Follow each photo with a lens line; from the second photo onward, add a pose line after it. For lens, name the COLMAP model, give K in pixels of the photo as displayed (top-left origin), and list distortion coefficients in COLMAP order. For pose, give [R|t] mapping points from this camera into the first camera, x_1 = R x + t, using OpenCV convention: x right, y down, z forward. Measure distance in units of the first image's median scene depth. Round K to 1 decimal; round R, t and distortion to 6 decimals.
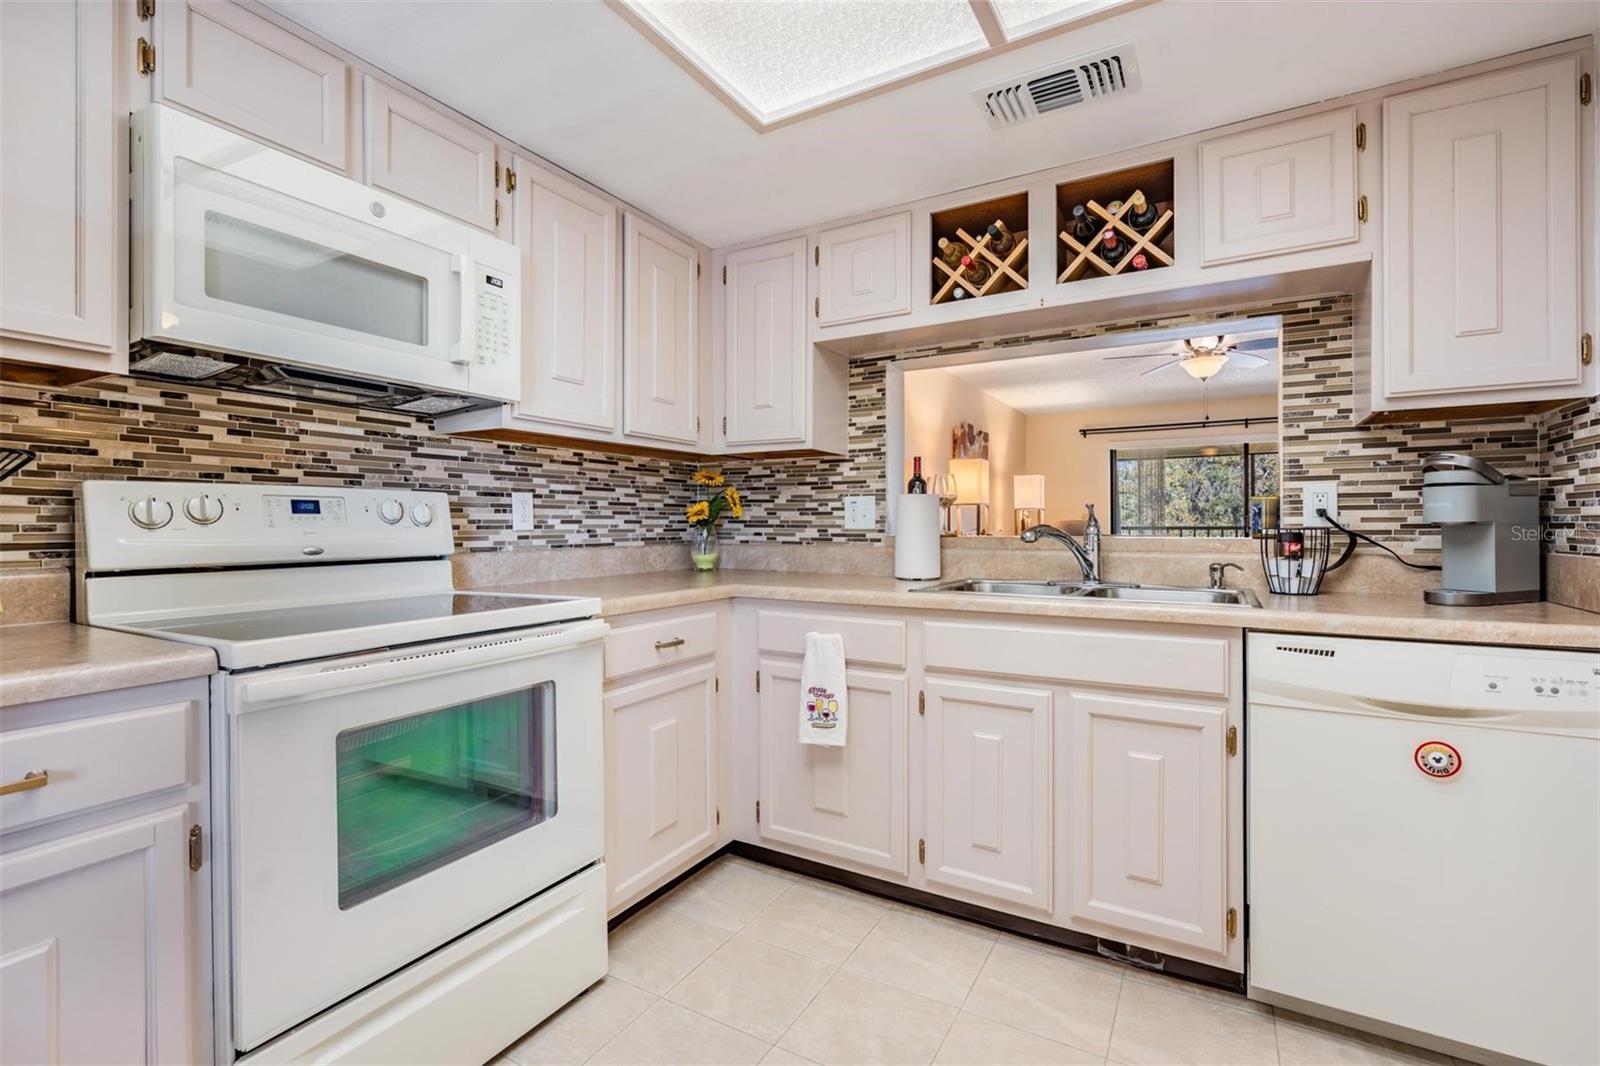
lens RADIAL K [[726.6, 0, 793.0], [0, 726.6, 527.9], [0, 0, 1]] dist [0.000711, -0.001522]
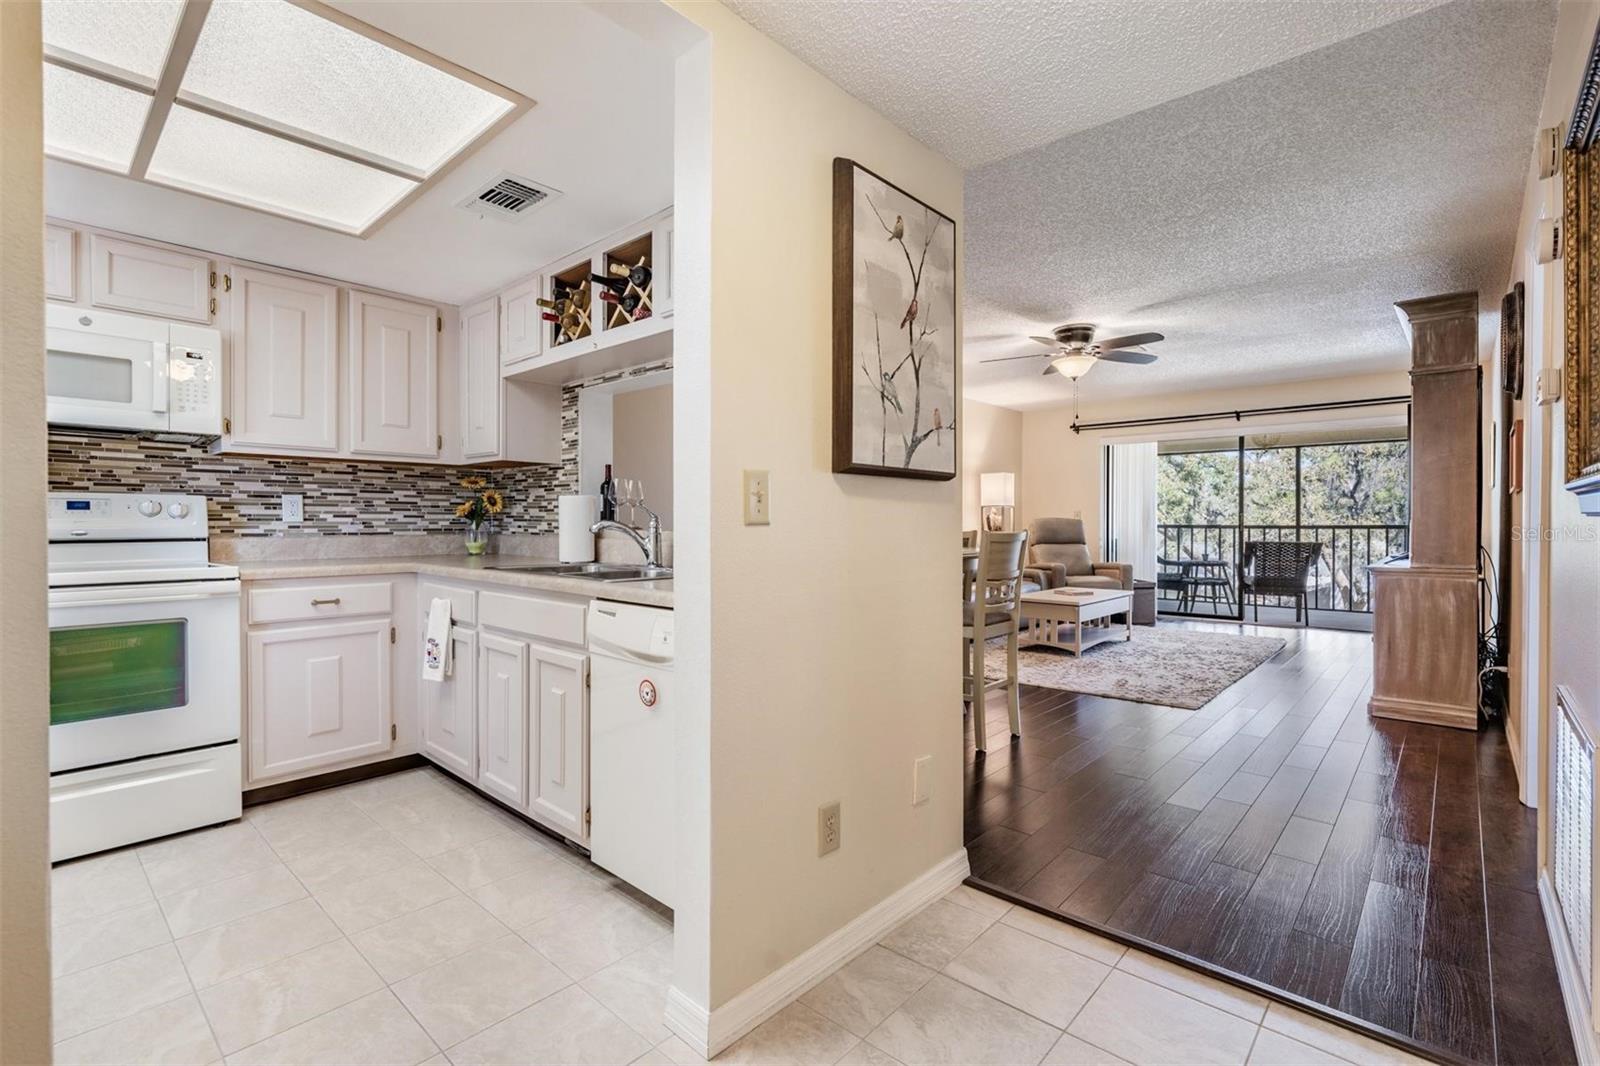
lens RADIAL K [[726.6, 0, 793.7], [0, 726.6, 528.9], [0, 0, 1]] dist [0.000711, -0.001522]
pose [[0.976962, 0.007626, -0.213276, 0.999213], [-0.006290, 0.999956, 0.006946, 0.001089], [0.213319, -0.005444, 0.976967, -0.184110]]
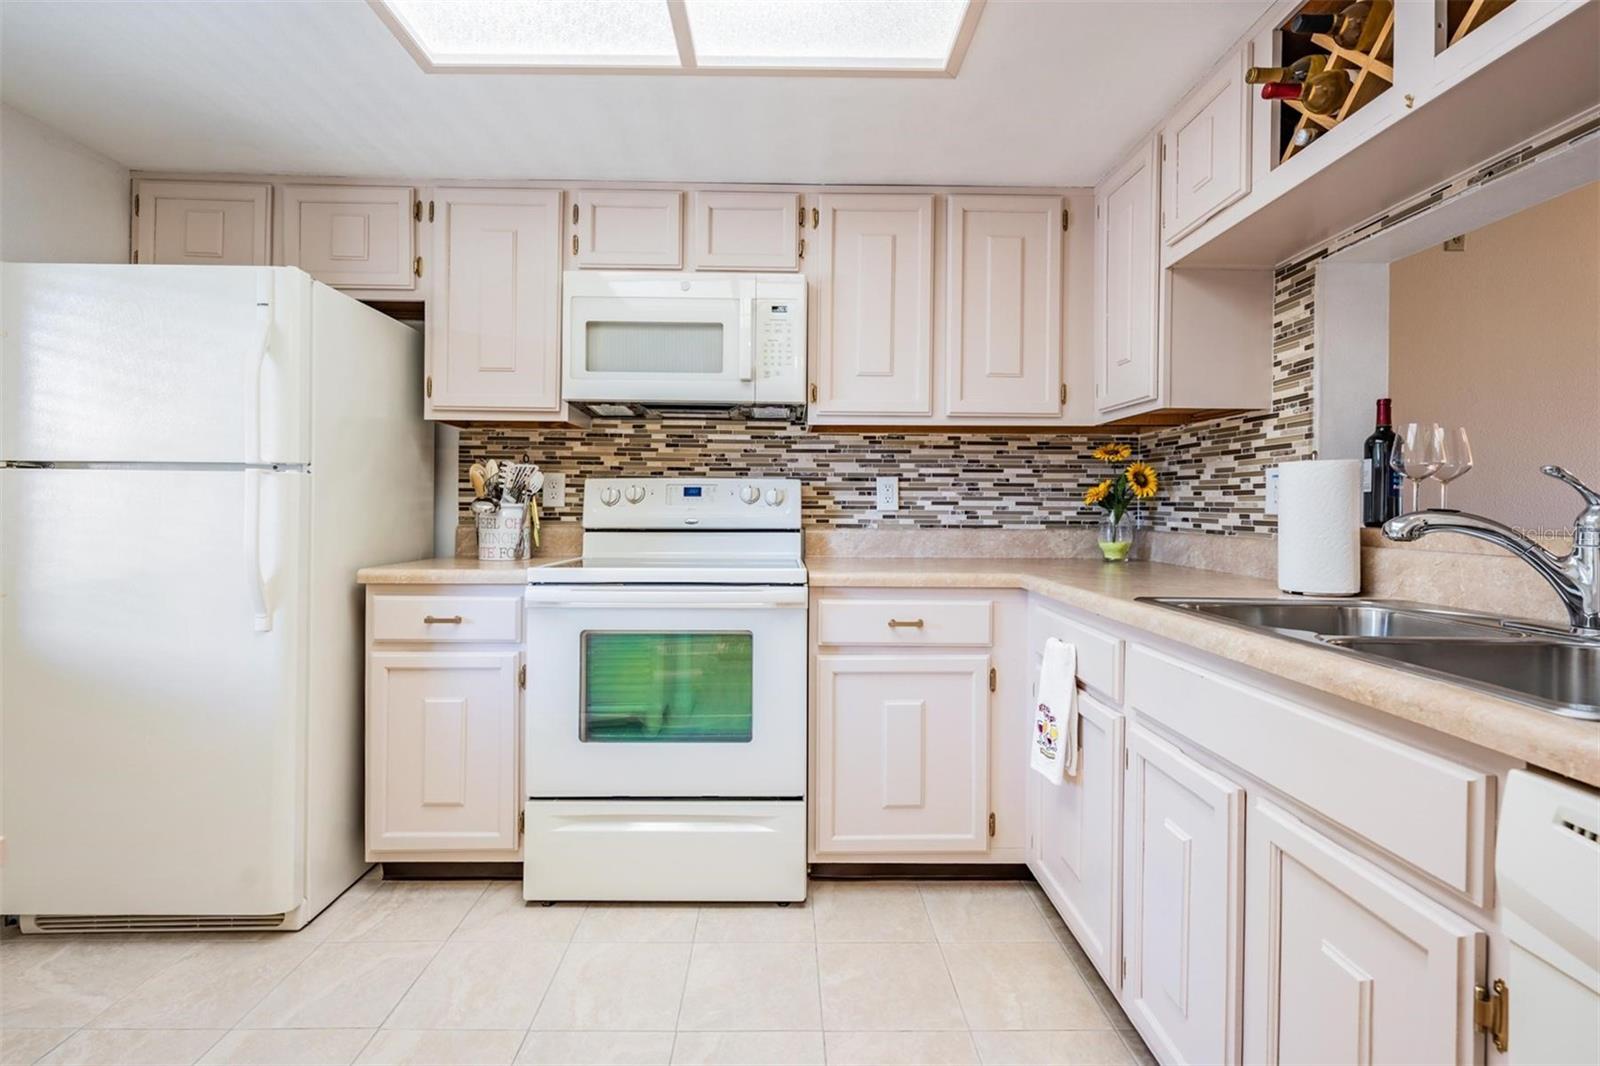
lens RADIAL K [[726.6, 0, 792.4], [0, 726.6, 509.3], [0, 0, 1]] dist [0.000711, -0.001522]
pose [[0.512101, 0.008814, -0.858880, 0.598570], [-0.012395, 0.999919, 0.002871, 0.000255], [0.858836, 0.009175, 0.512169, 0.341169]]
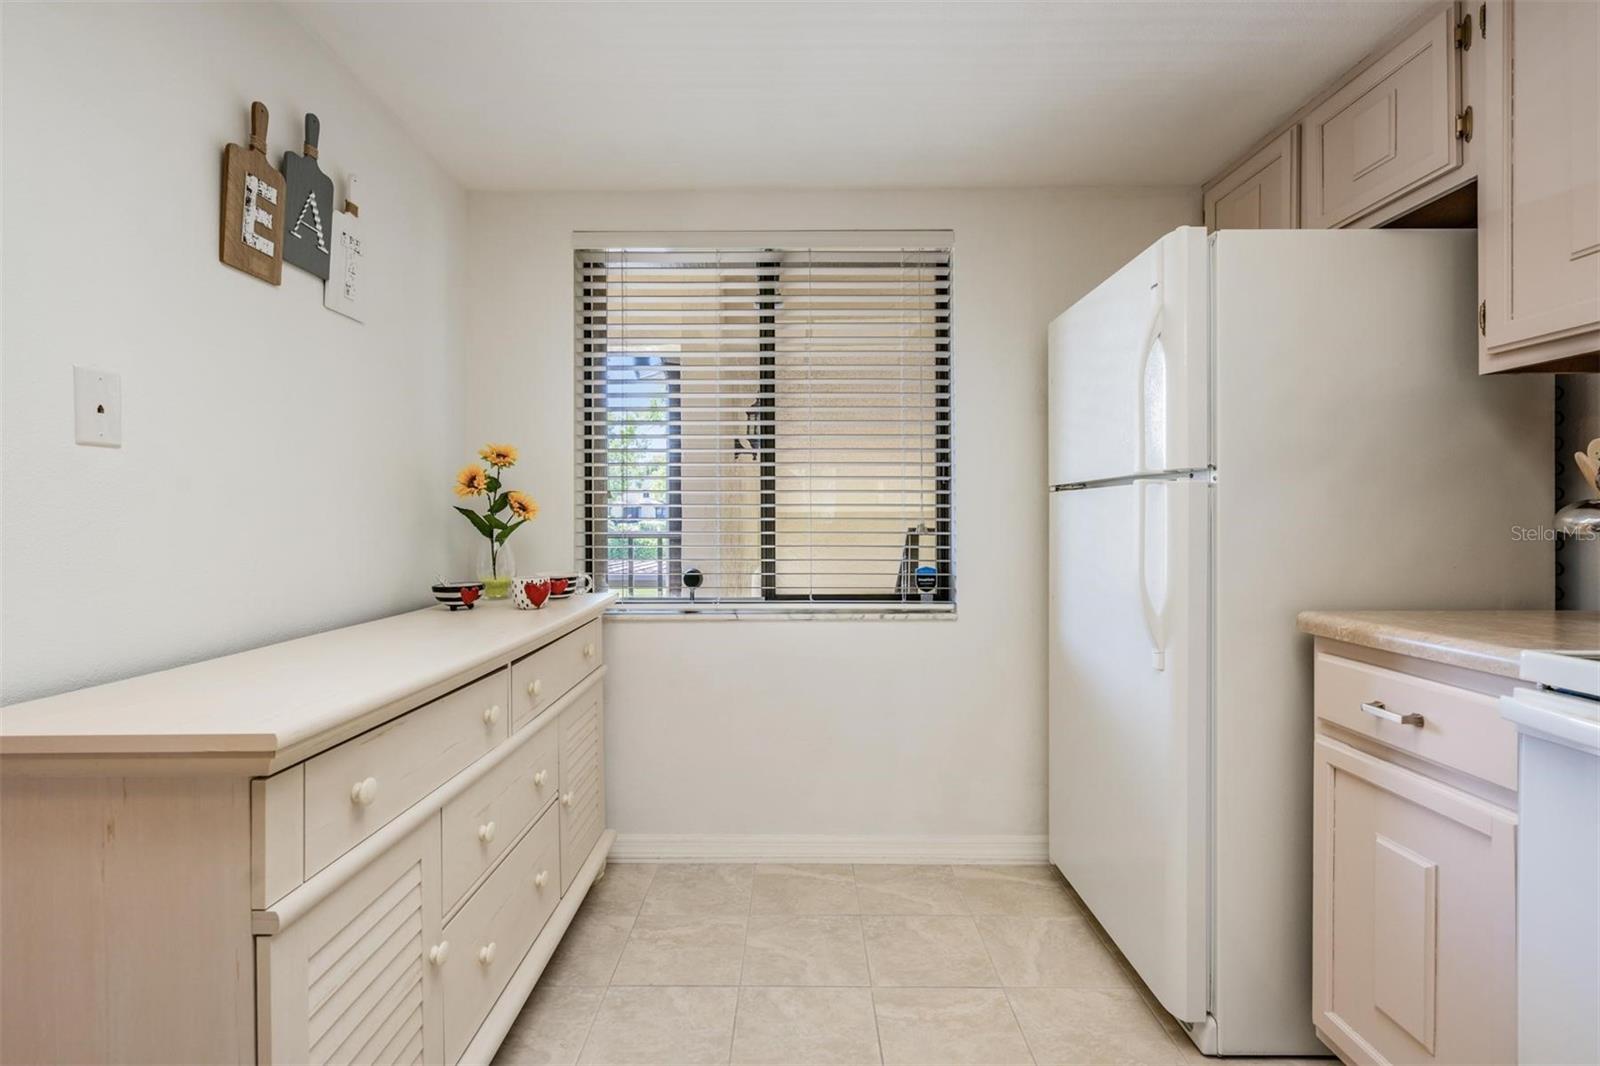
lens RADIAL K [[726.6, 0, 794.8], [0, 726.6, 525.0], [0, 0, 1]] dist [0.000711, -0.001522]
pose [[-0.871496, 0.010167, -0.490296, 0.214841], [0.007407, 0.999944, 0.007568, 0.000511], [0.490346, 0.002964, -0.871523, 0.706928]]
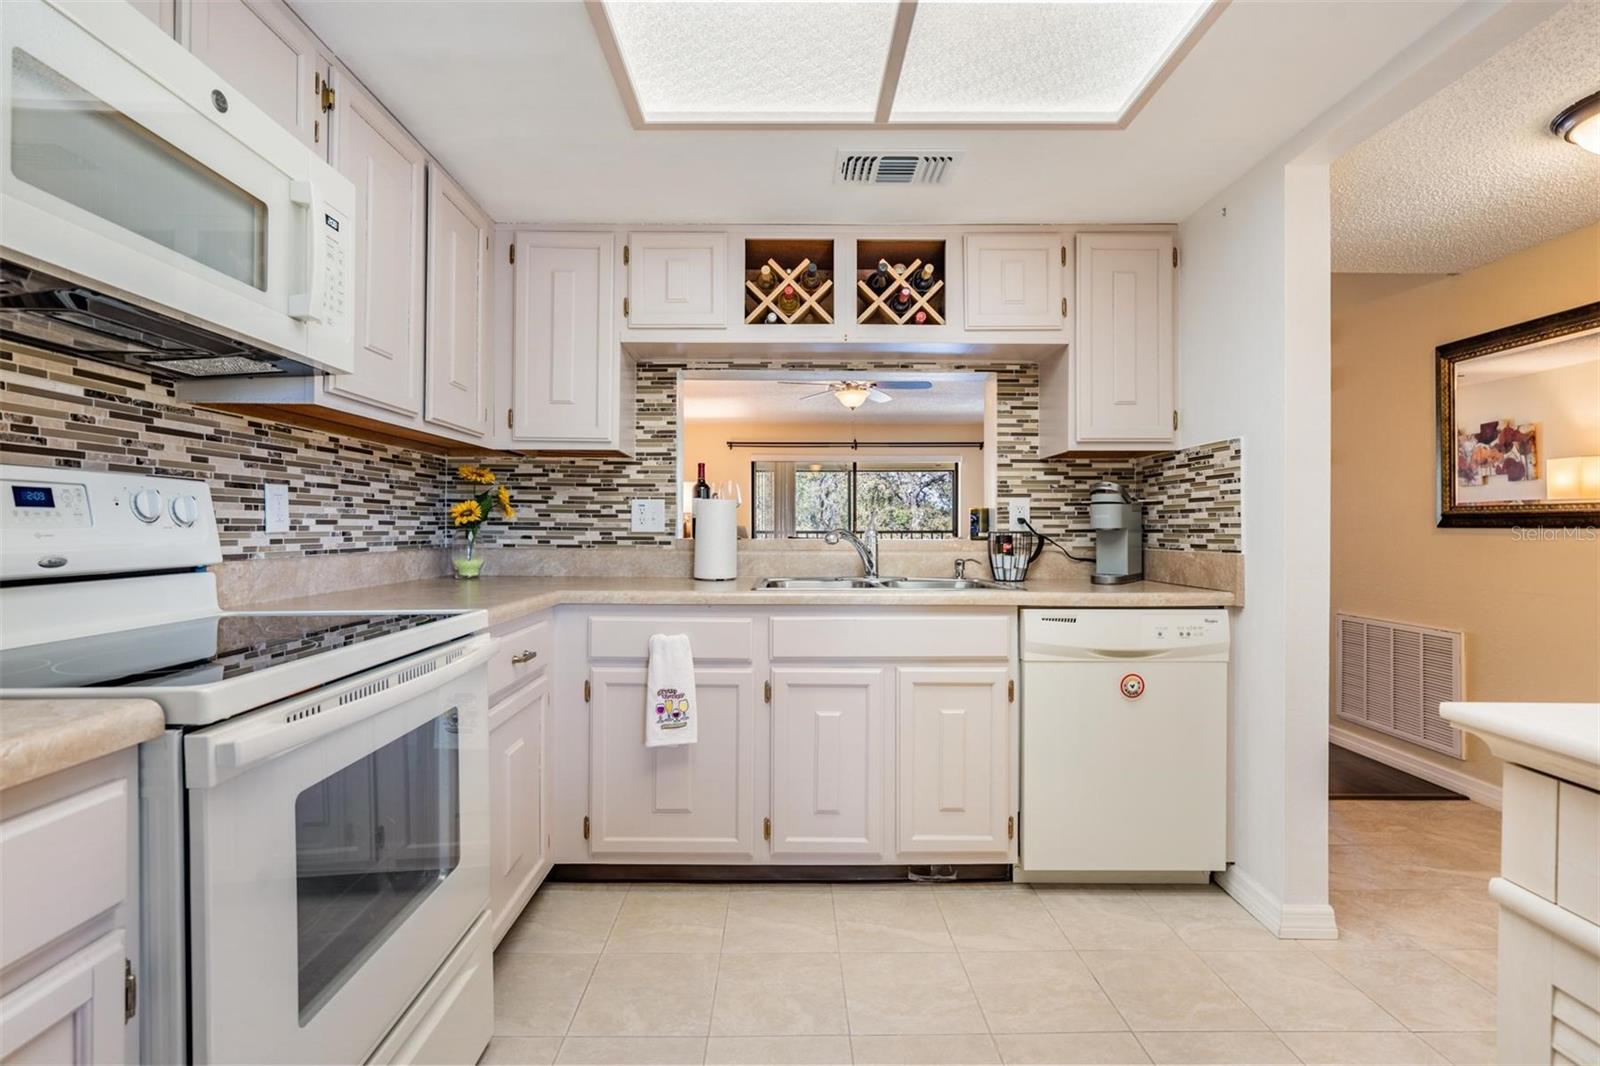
lens RADIAL K [[726.6, 0, 791.9], [0, 726.6, 529.5], [0, 0, 1]] dist [0.000711, -0.001522]
pose [[0.858826, 0.004379, 0.512249, -0.340613], [-0.002916, 0.999989, -0.003660, 0.001619], [-0.512259, 0.001650, 0.858829, 0.046144]]
